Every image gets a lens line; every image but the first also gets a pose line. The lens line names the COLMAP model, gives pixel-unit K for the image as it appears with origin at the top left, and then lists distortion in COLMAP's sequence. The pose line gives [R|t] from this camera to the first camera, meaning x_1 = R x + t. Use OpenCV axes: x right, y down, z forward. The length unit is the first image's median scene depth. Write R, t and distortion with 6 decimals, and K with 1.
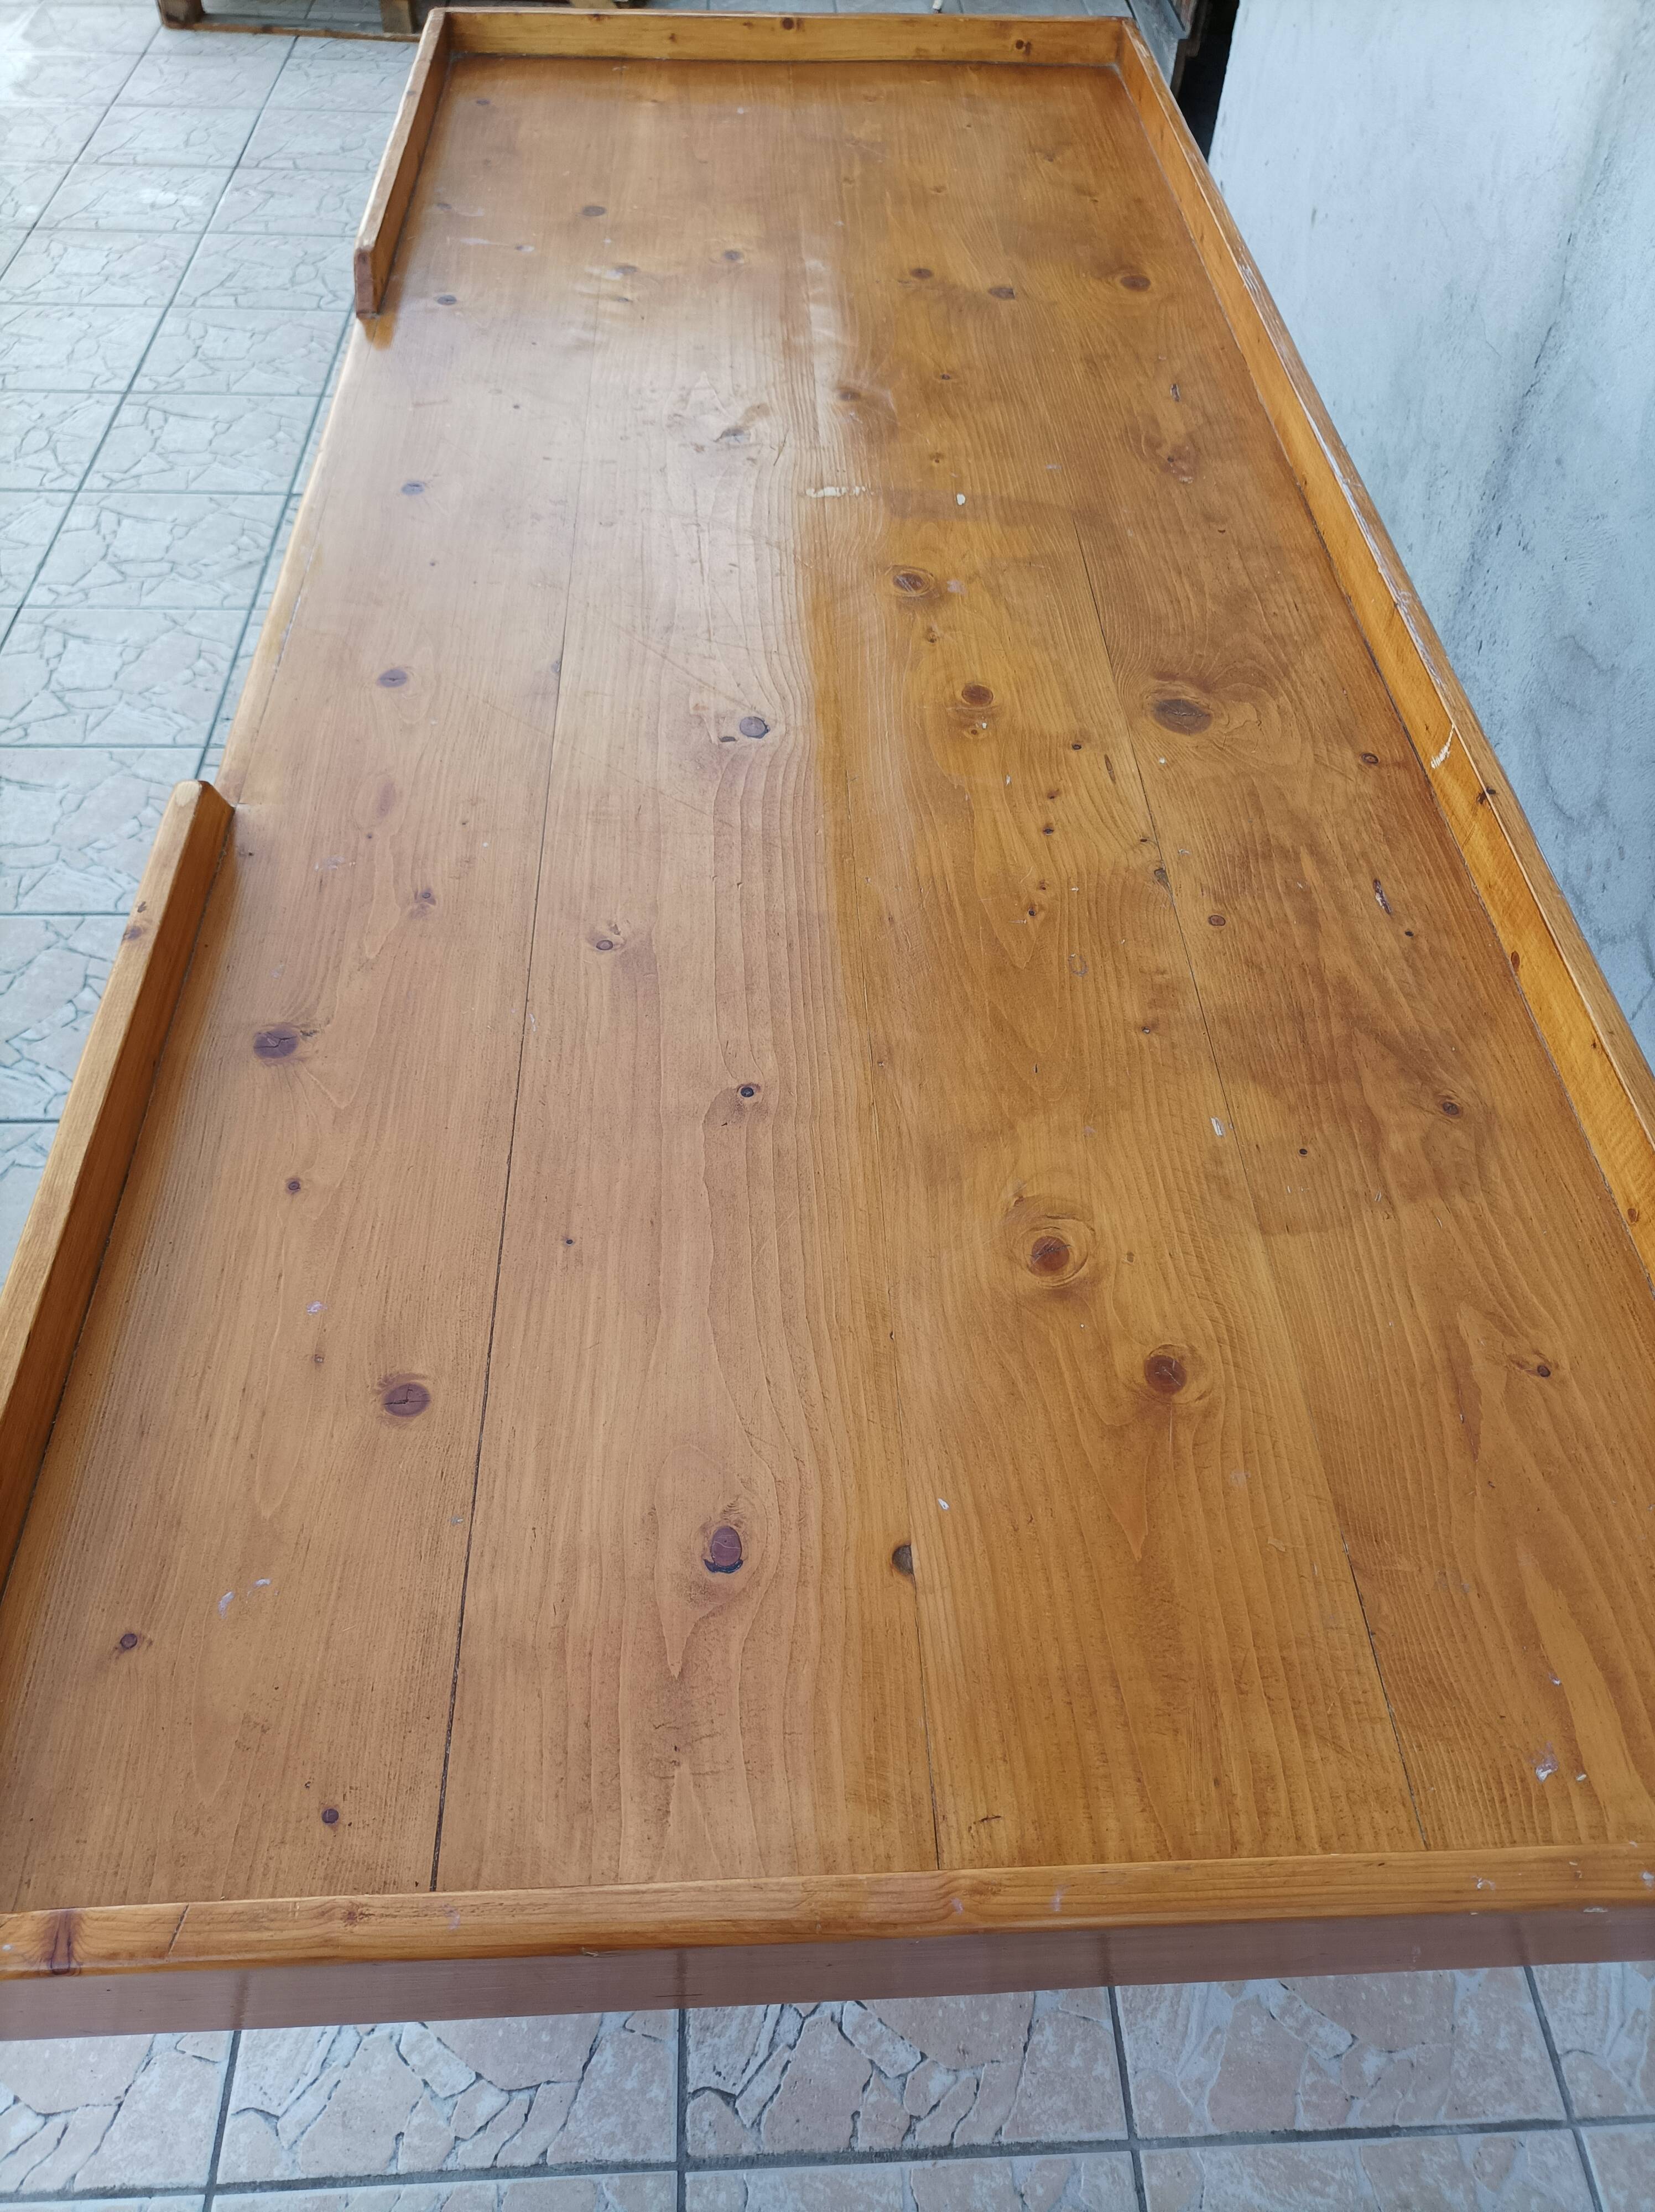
lens RADIAL K [[1659.5, 0, 823.2], [0, 1659.5, 1099.2], [0, 0, 1]] dist [0.035682, -0.029055]
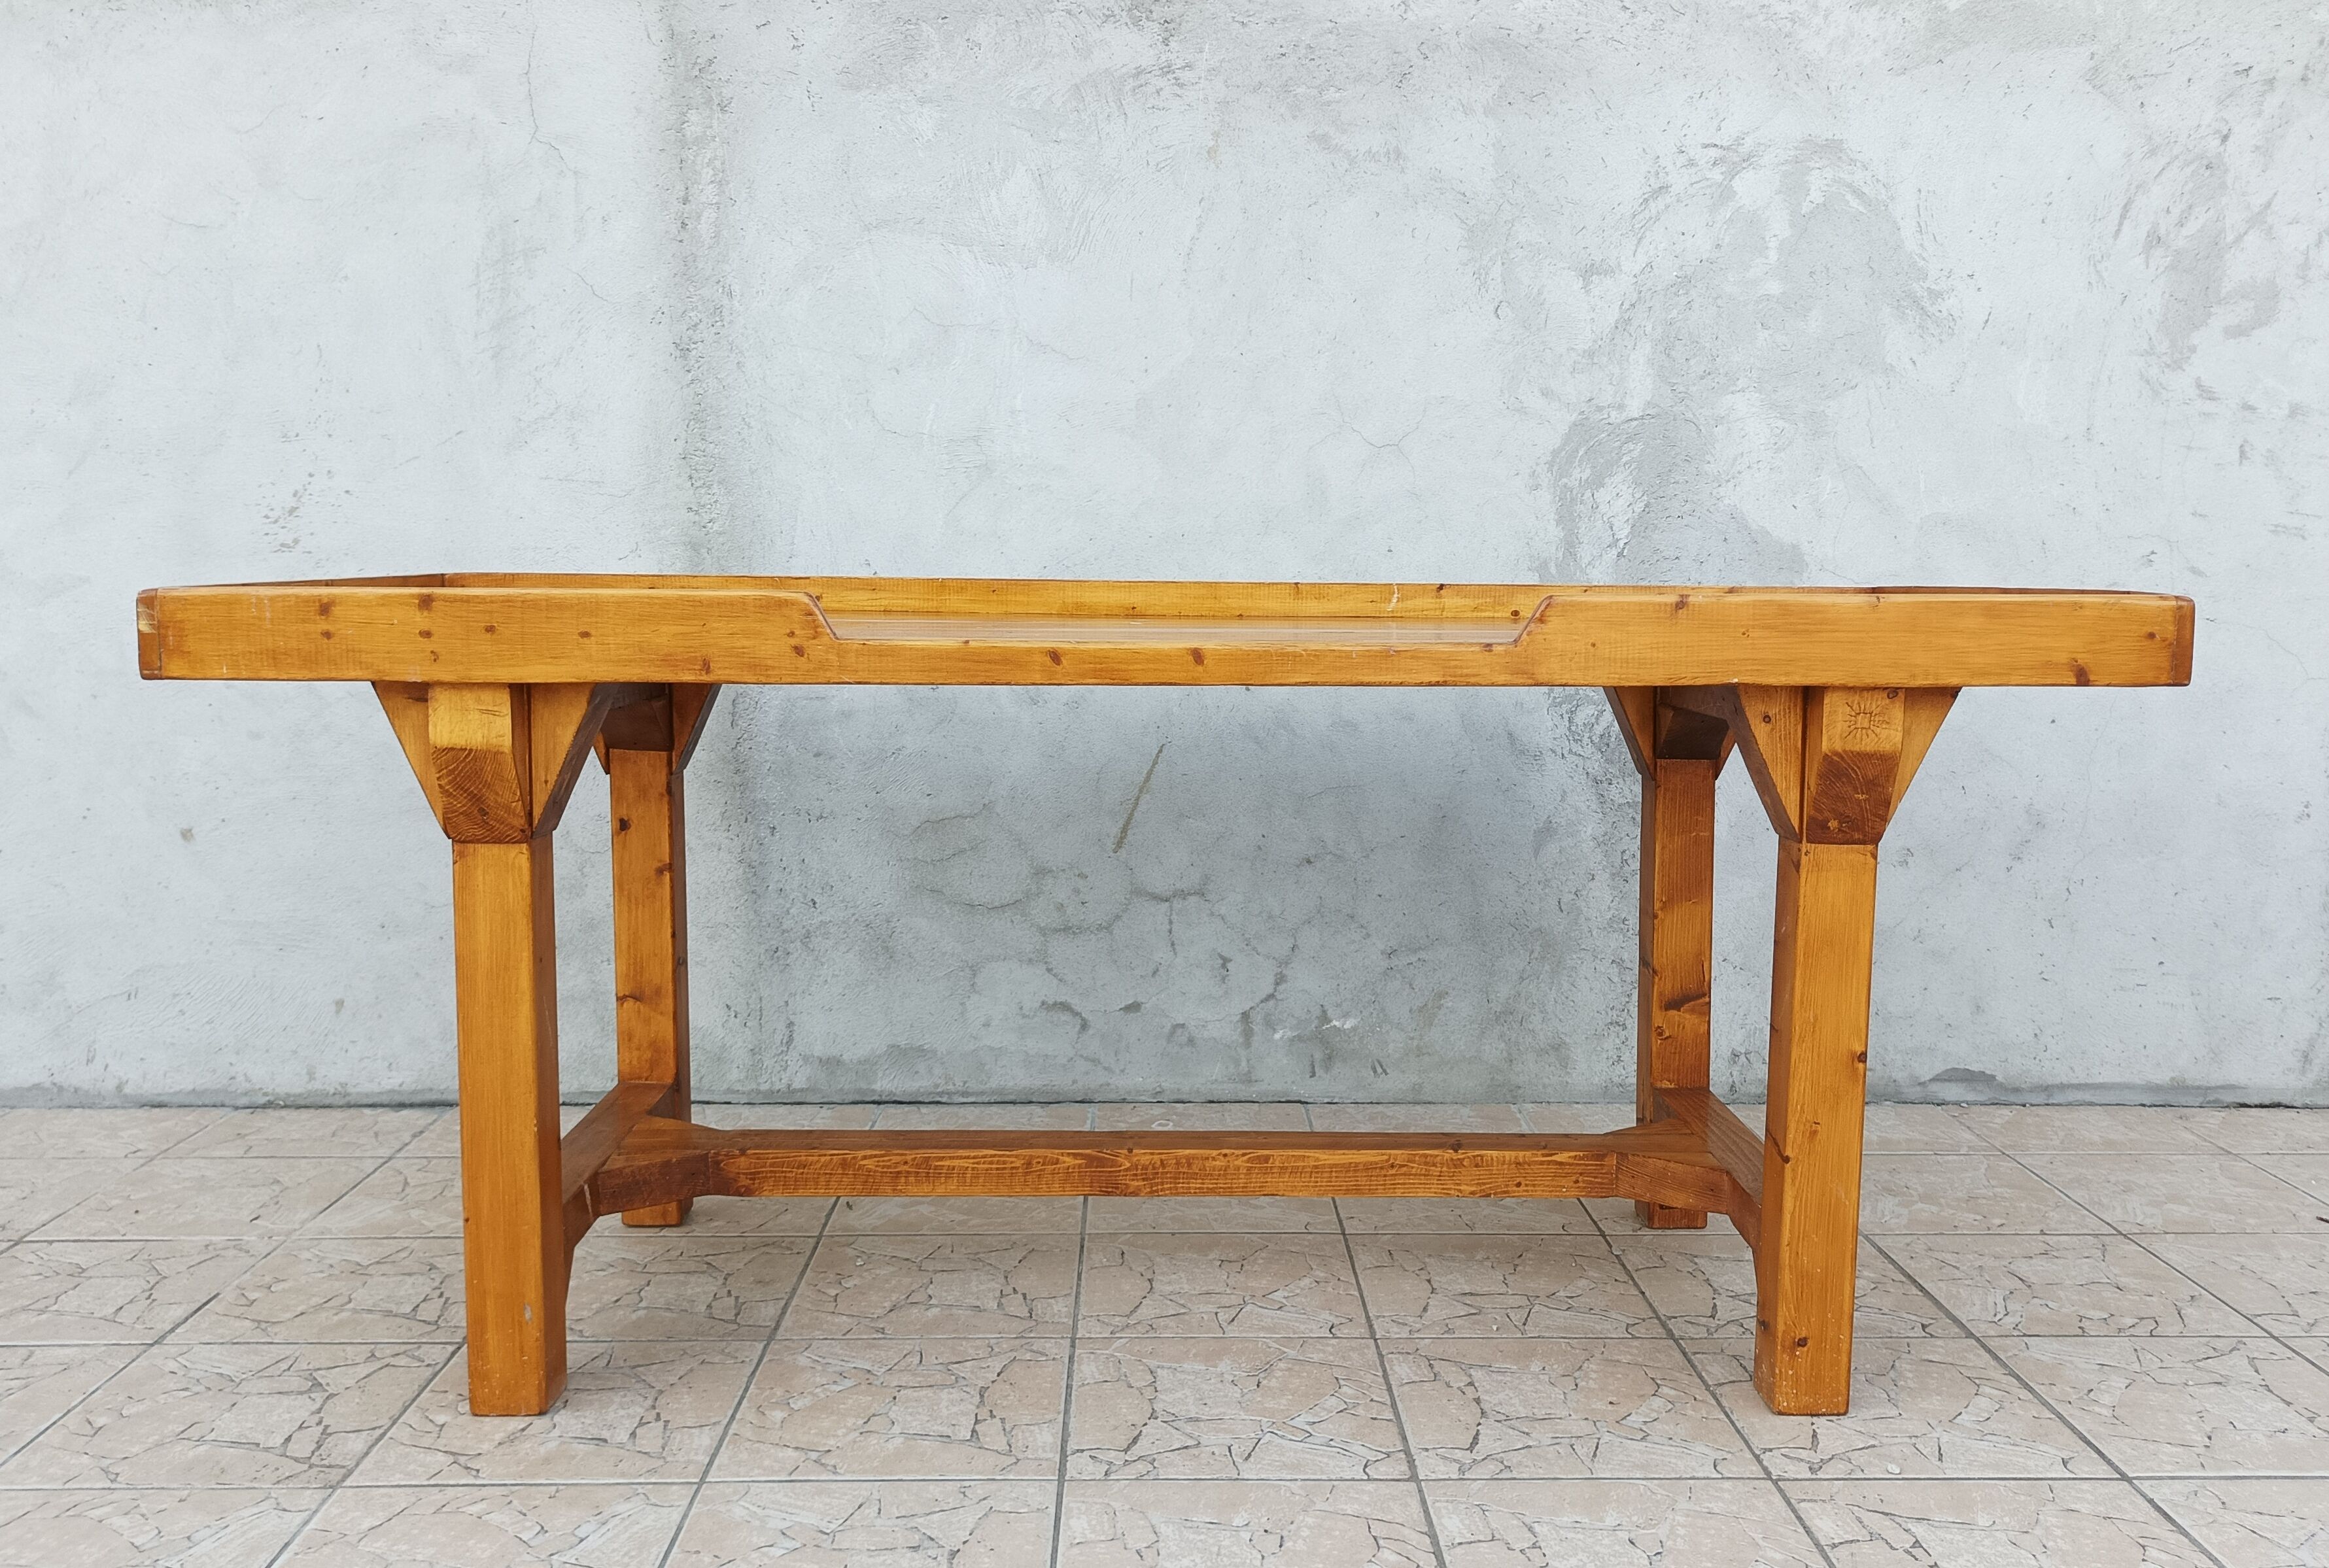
lens RADIAL K [[1958.3, 0, 1185.4], [0, 1958.3, 727.3], [0, 0, 1]] dist [0.043268, -0.035623]
pose [[0.023102, -0.122028, 0.992258, -1.828717], [0.750952, 0.657311, 0.063352, -0.387146], [-0.659953, 0.743674, 0.106822, 0.870576]]
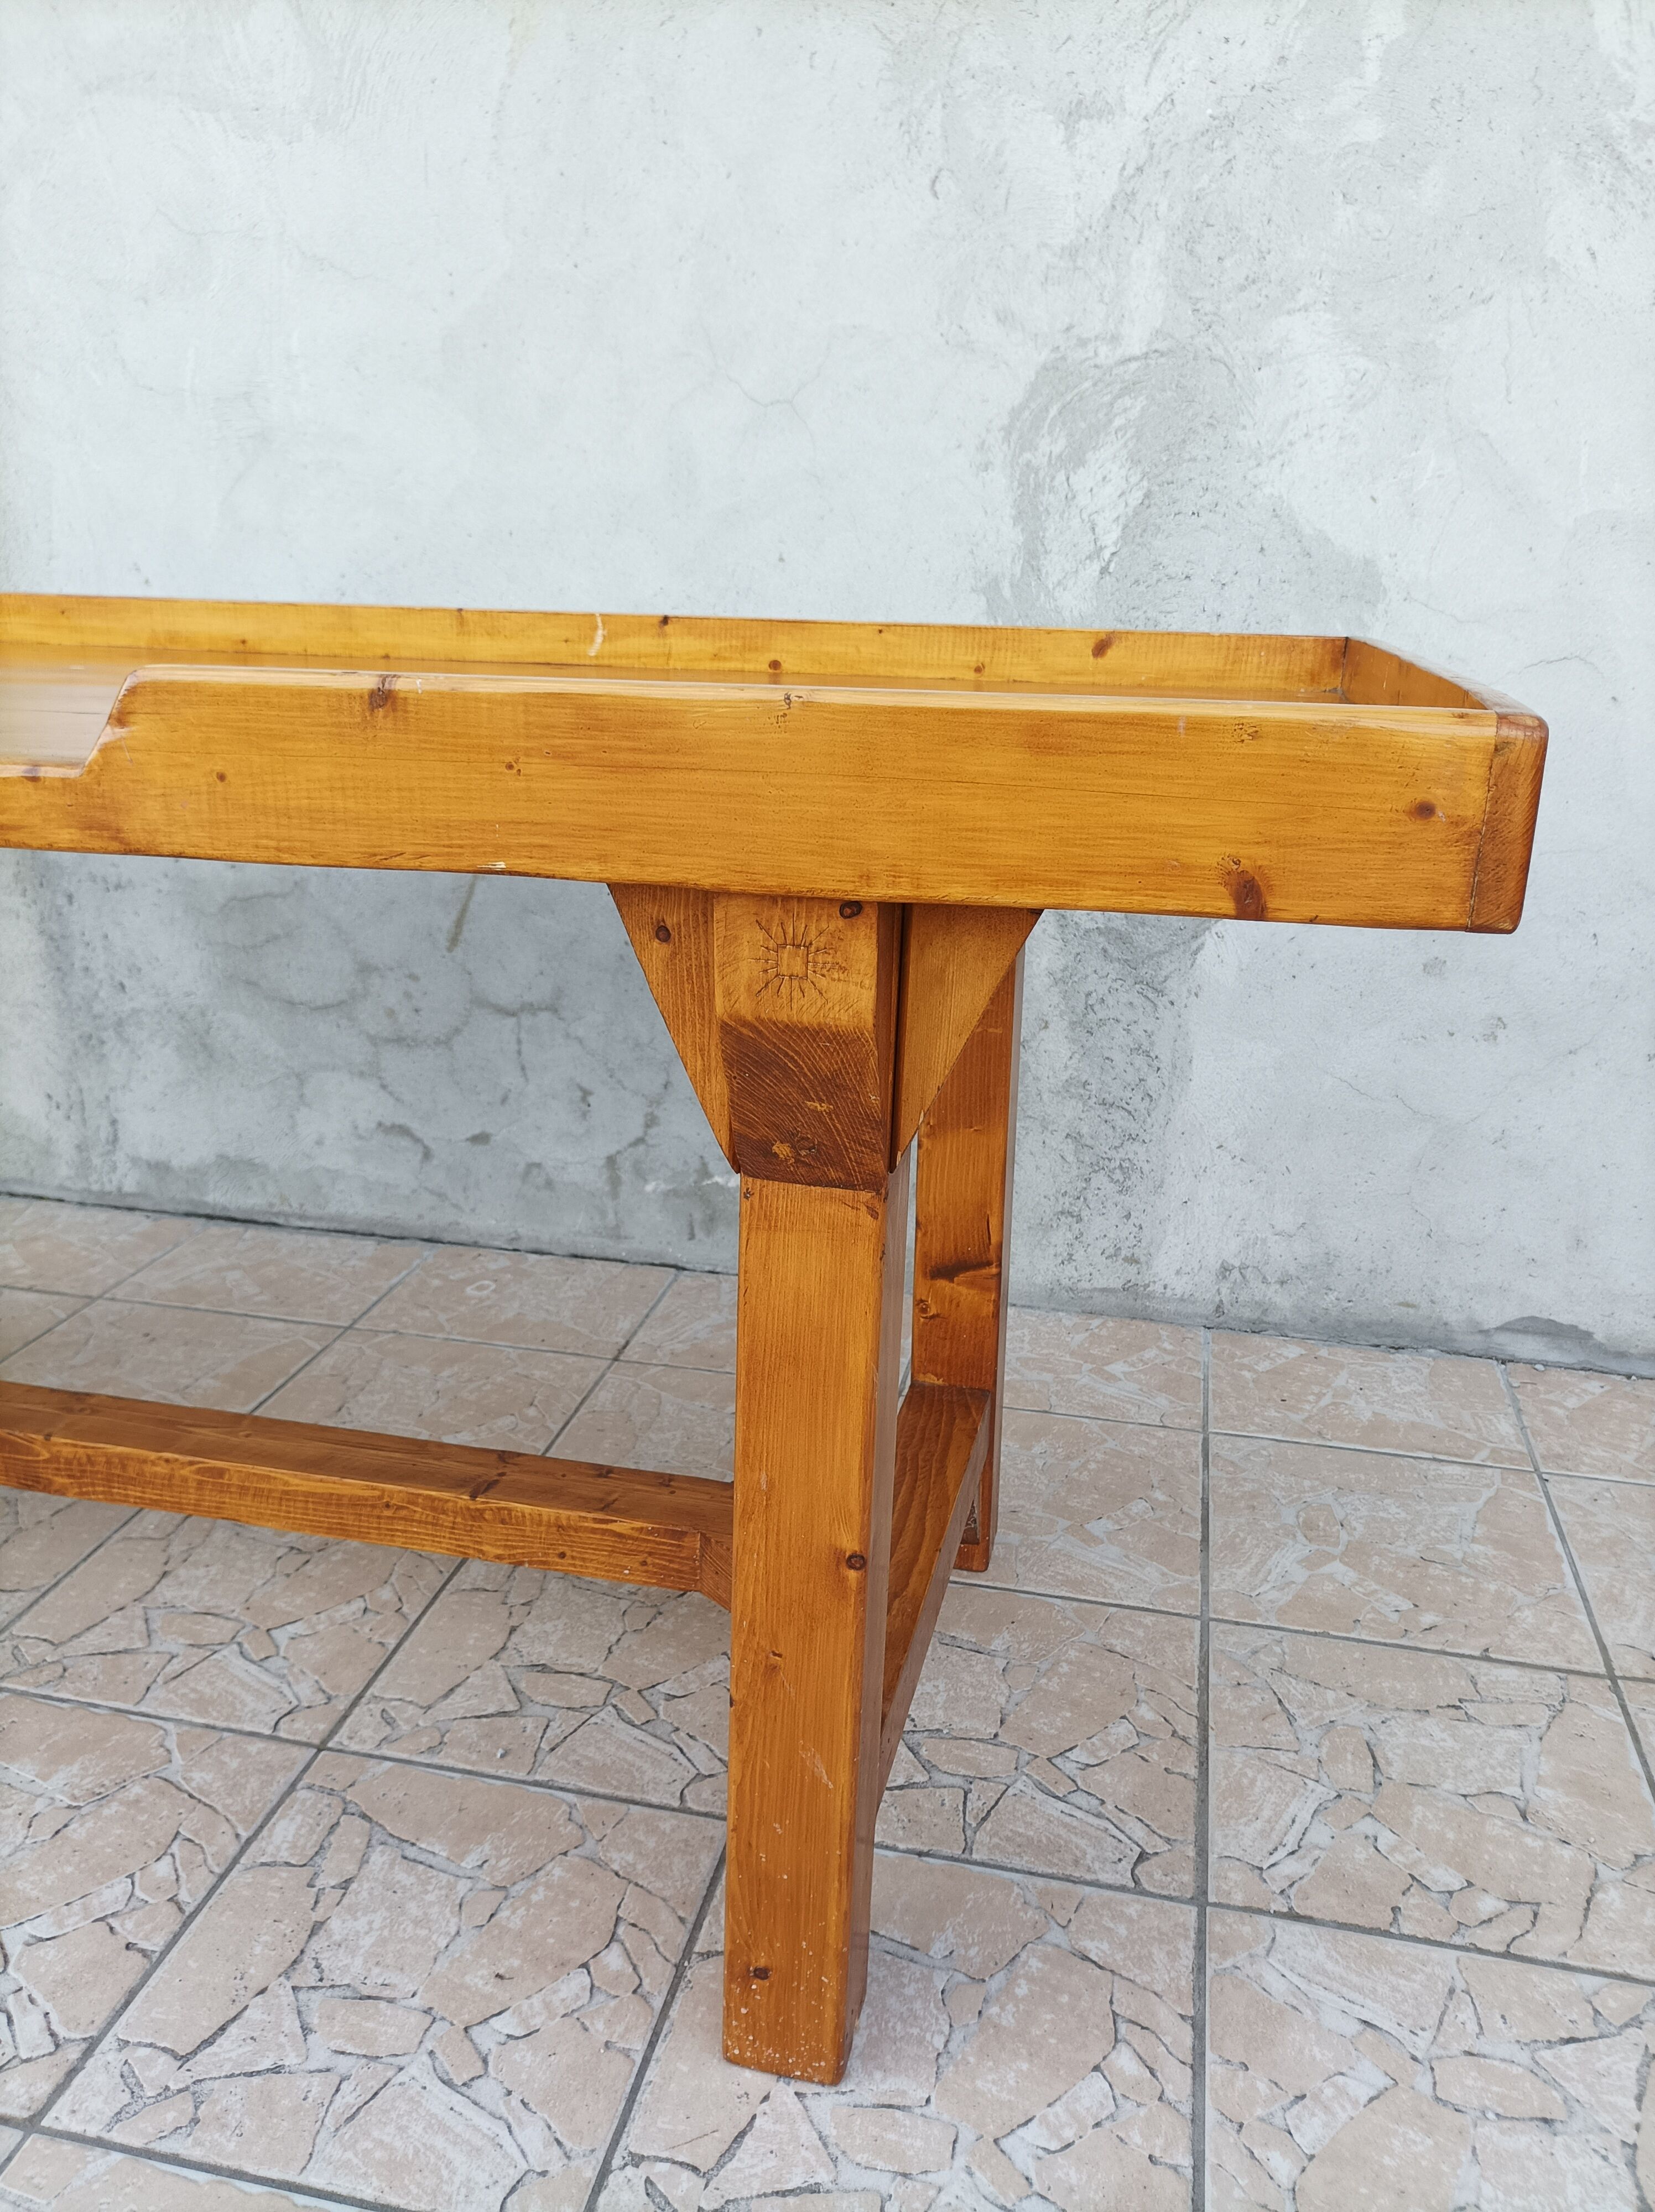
lens RADIAL K [[1665.7, 0, 827.5], [0, 1665.7, 1106.0], [0, 0, 1]] dist [0.027783, -0.027918]
pose [[0.260548, -0.333097, 0.906180, -0.852869], [0.722419, 0.689931, 0.045895, 0.127002], [-0.640489, 0.642683, 0.420395, 0.446264]]
